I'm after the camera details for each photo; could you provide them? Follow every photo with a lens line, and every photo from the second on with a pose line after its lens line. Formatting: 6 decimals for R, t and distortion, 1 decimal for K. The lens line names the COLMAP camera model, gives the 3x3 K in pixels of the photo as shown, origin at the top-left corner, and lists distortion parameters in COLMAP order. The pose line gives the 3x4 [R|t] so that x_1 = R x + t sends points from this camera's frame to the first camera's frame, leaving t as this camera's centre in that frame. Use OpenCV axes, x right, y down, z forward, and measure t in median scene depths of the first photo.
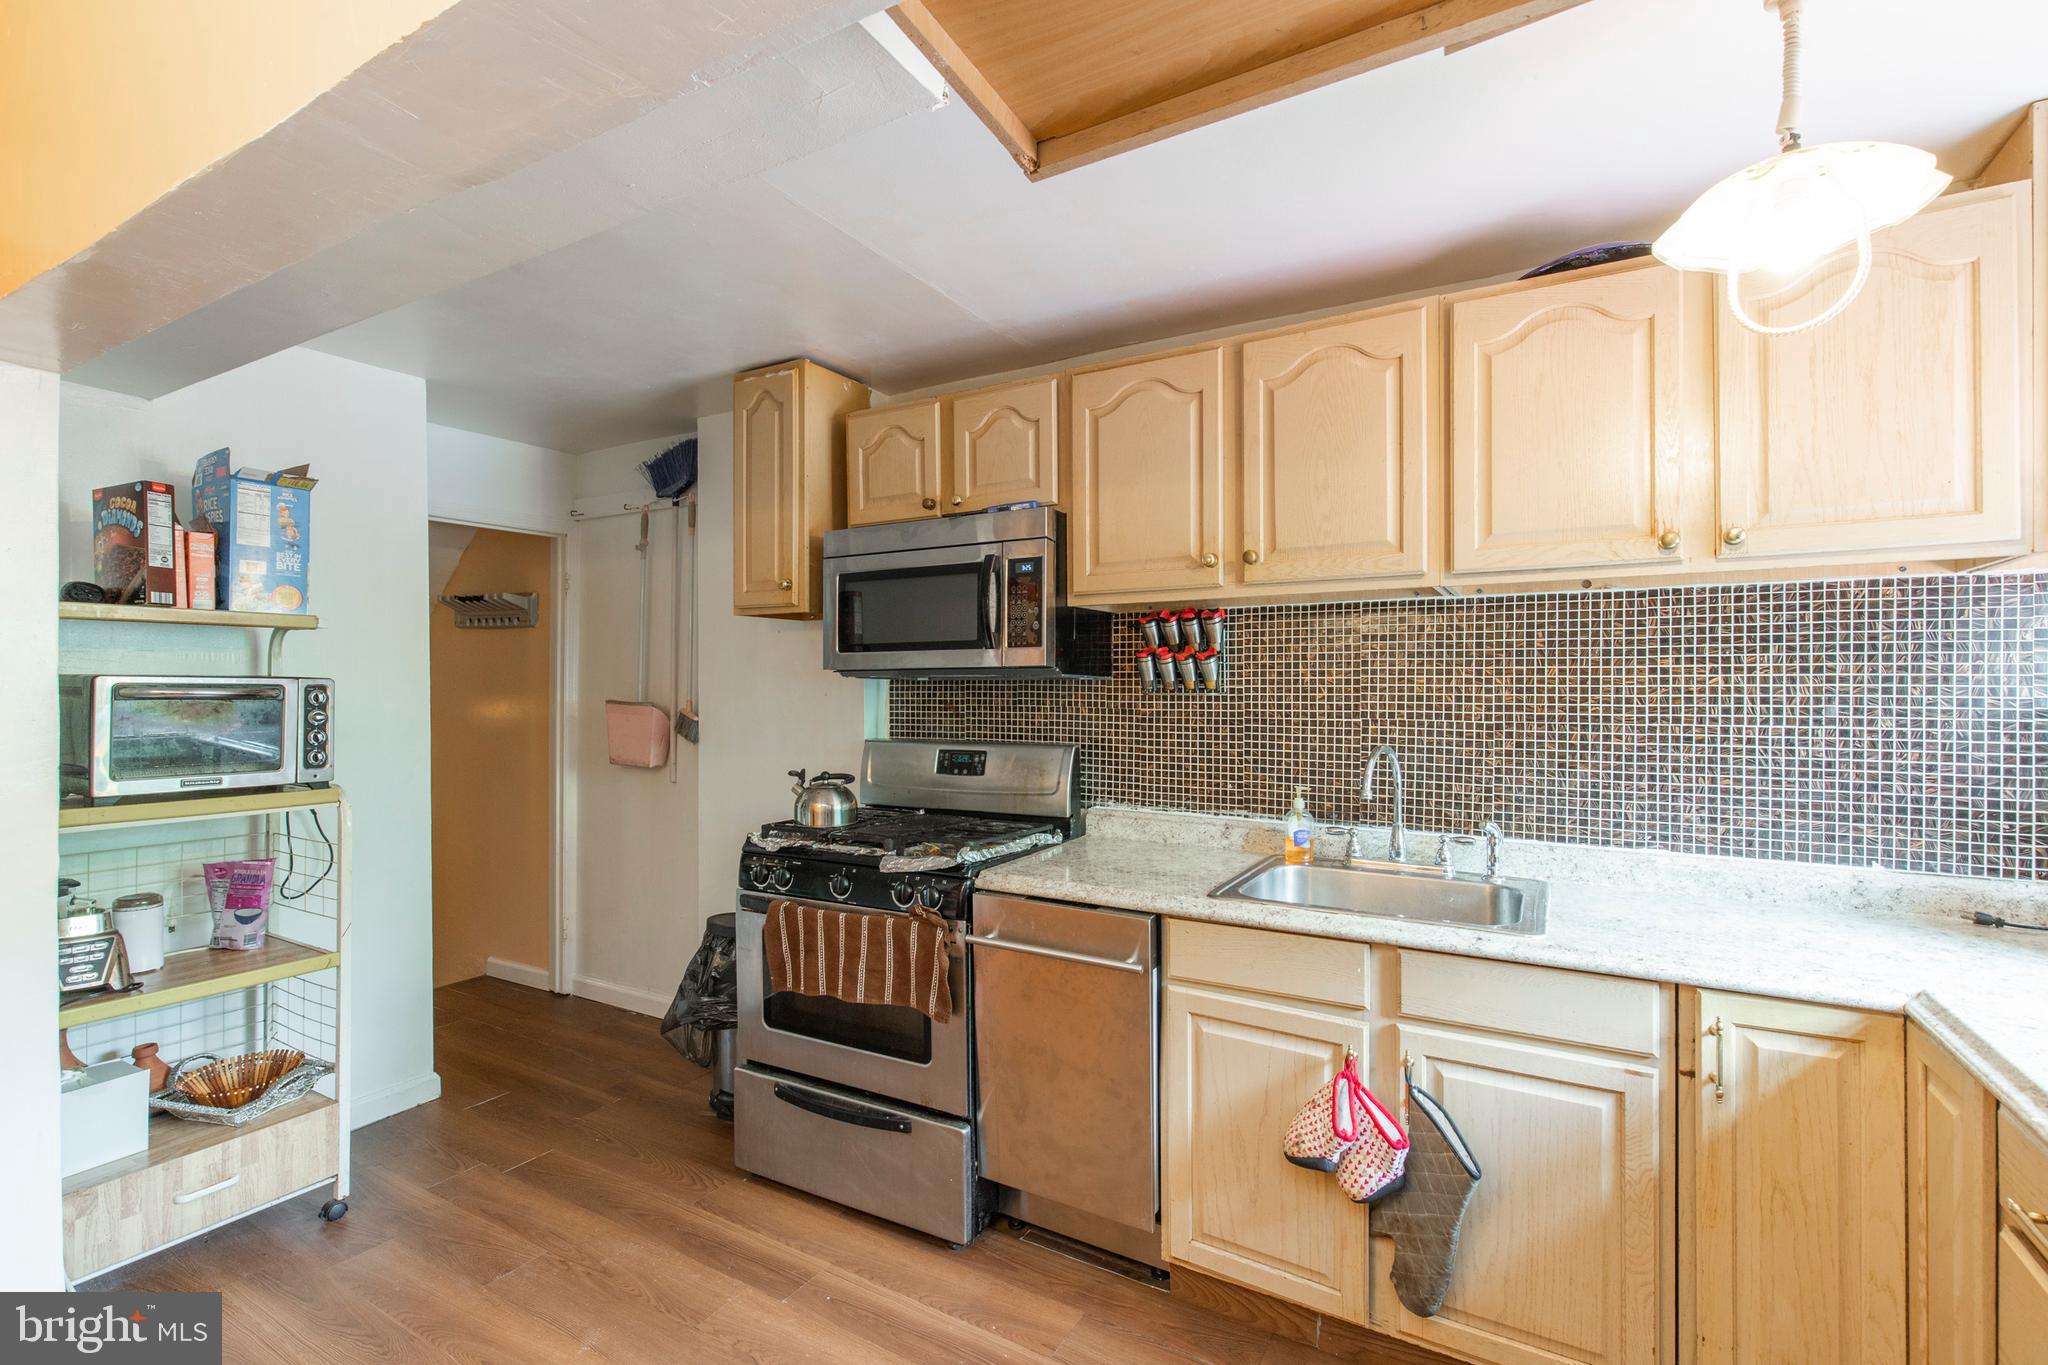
lens RADIAL K [[946.6, 0, 1030.9], [0, 946.6, 673.8], [0, 0, 1]] dist [0.006869, -0.000915]
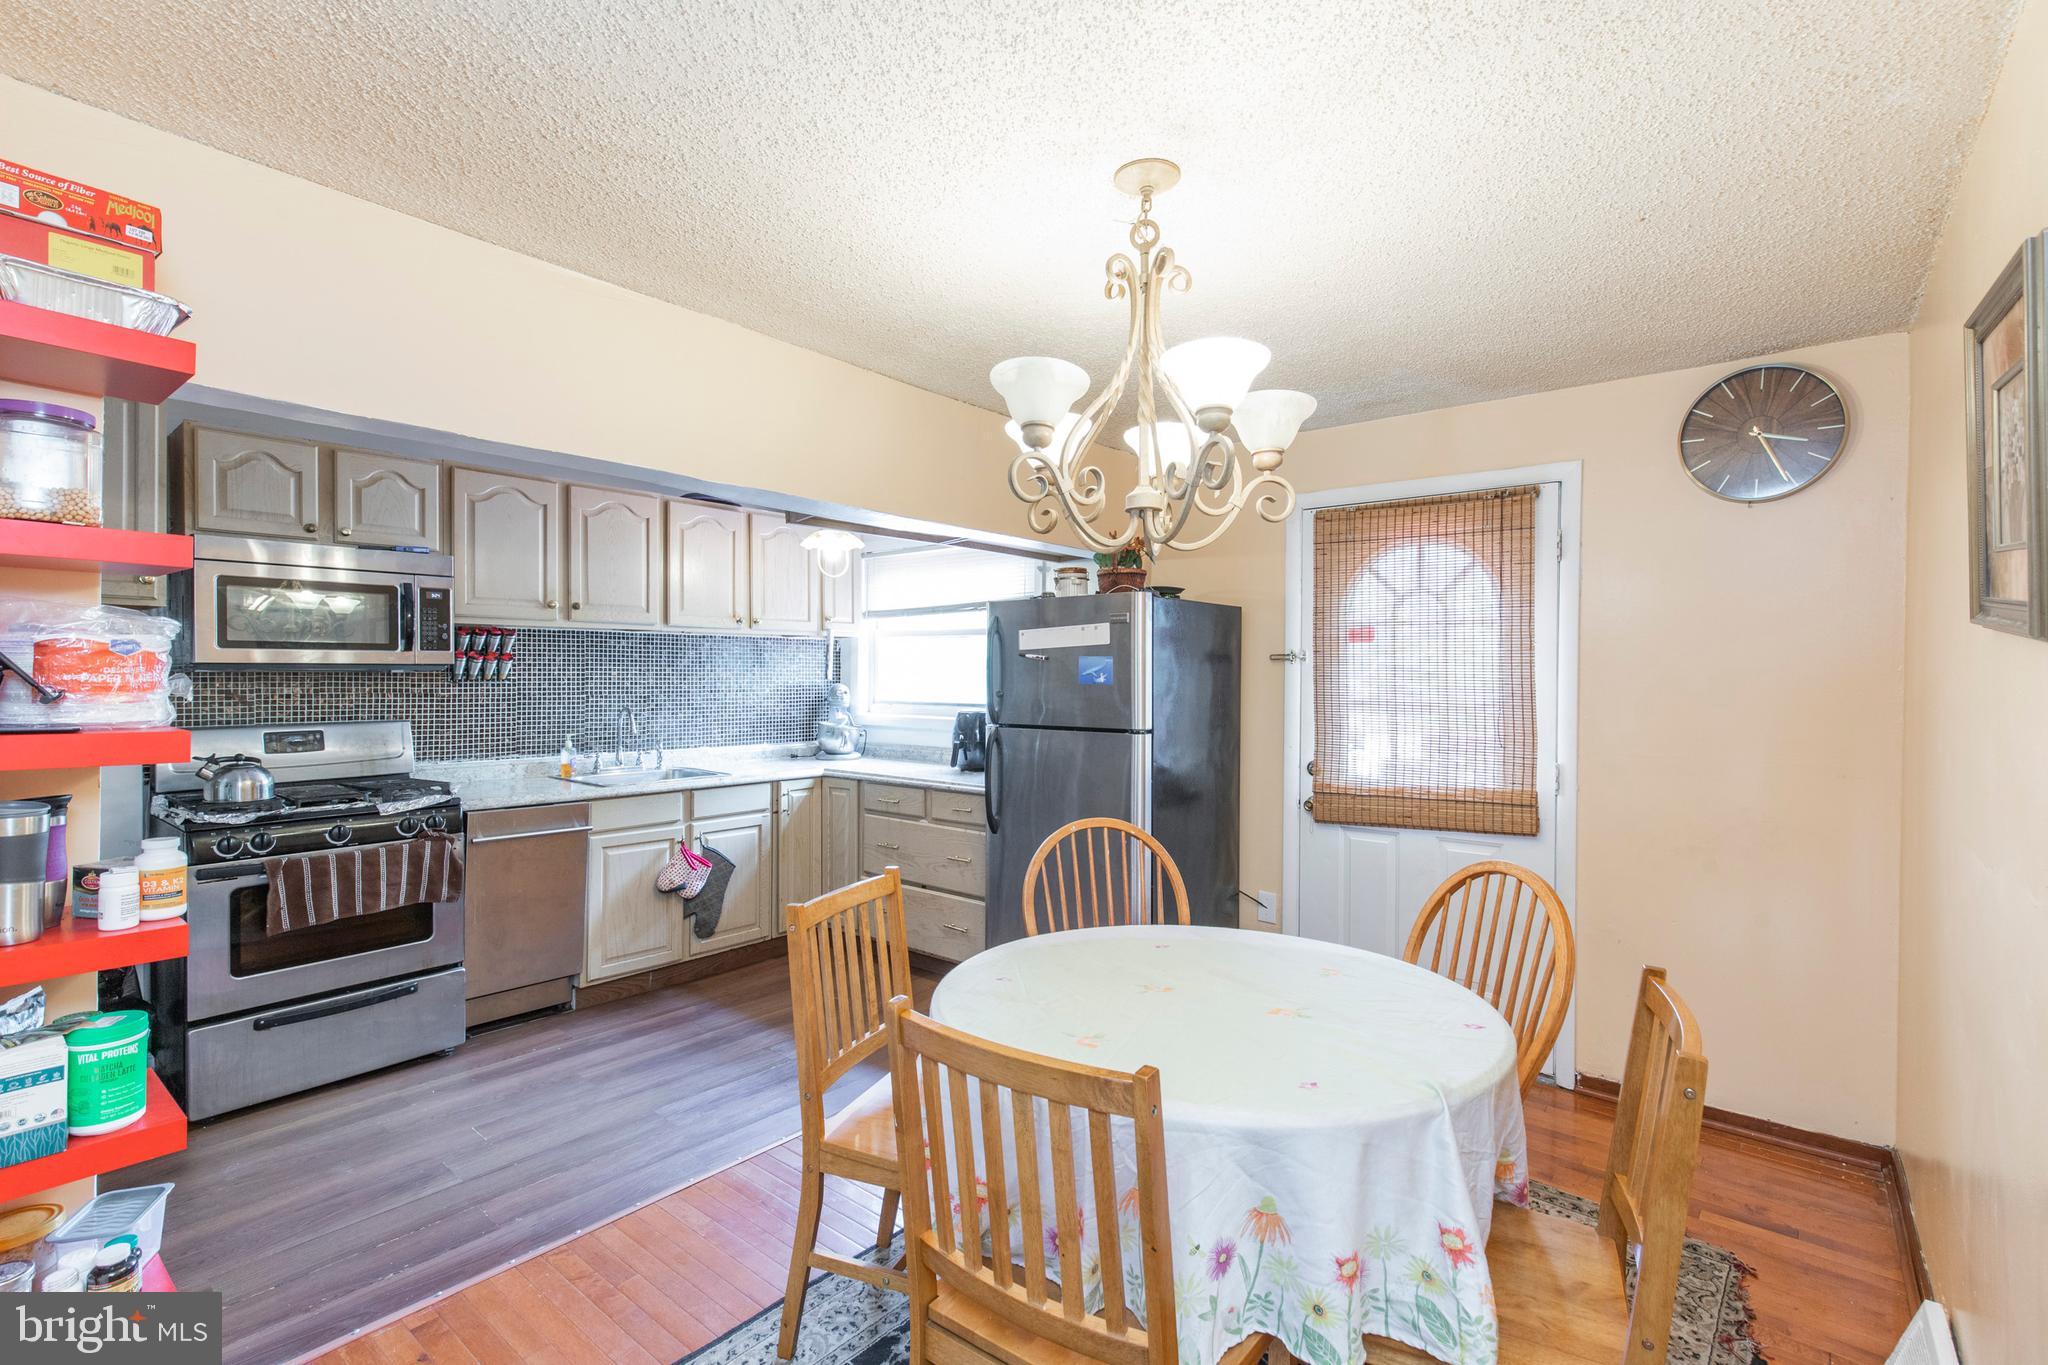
lens RADIAL K [[946.6, 0, 1011.0], [0, 946.6, 672.5], [0, 0, 1]] dist [0.006869, -0.000915]
pose [[0.164424, 0.001713, 0.986388, -1.277601], [-0.013532, 0.999908, 0.000519, -0.007681], [-0.986297, -0.013434, 0.164432, -0.103139]]
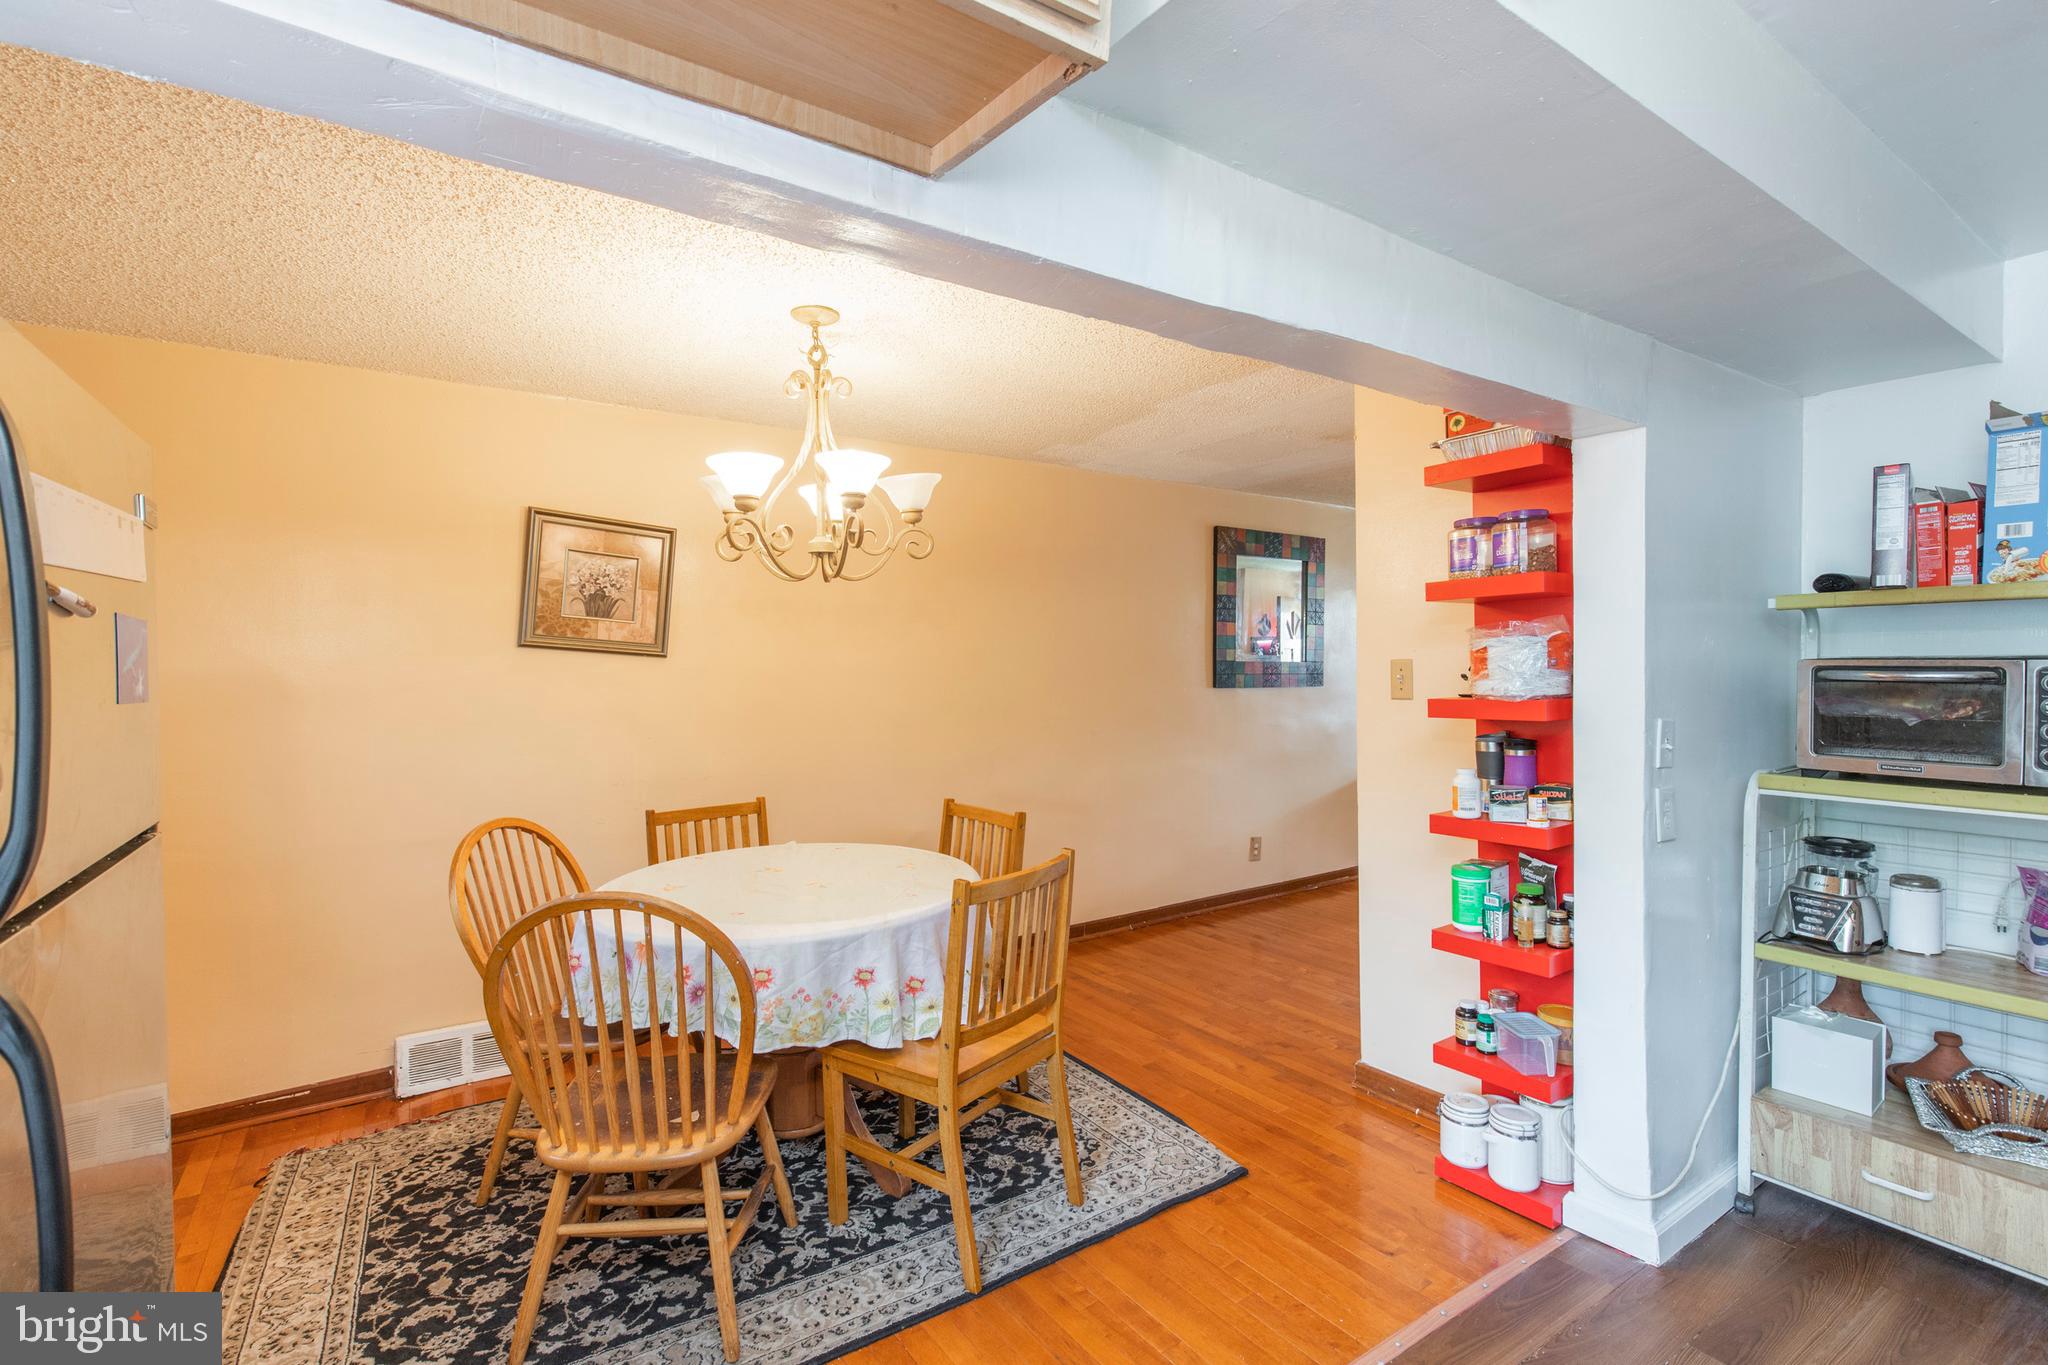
lens RADIAL K [[946.6, 0, 1016.6], [0, 946.6, 677.3], [0, 0, 1]] dist [0.006869, -0.000915]
pose [[-0.407623, 0.023380, -0.912851, 0.346025], [0.018854, 0.999675, 0.017185, -0.011138], [0.912956, -0.010206, -0.407931, 0.524450]]
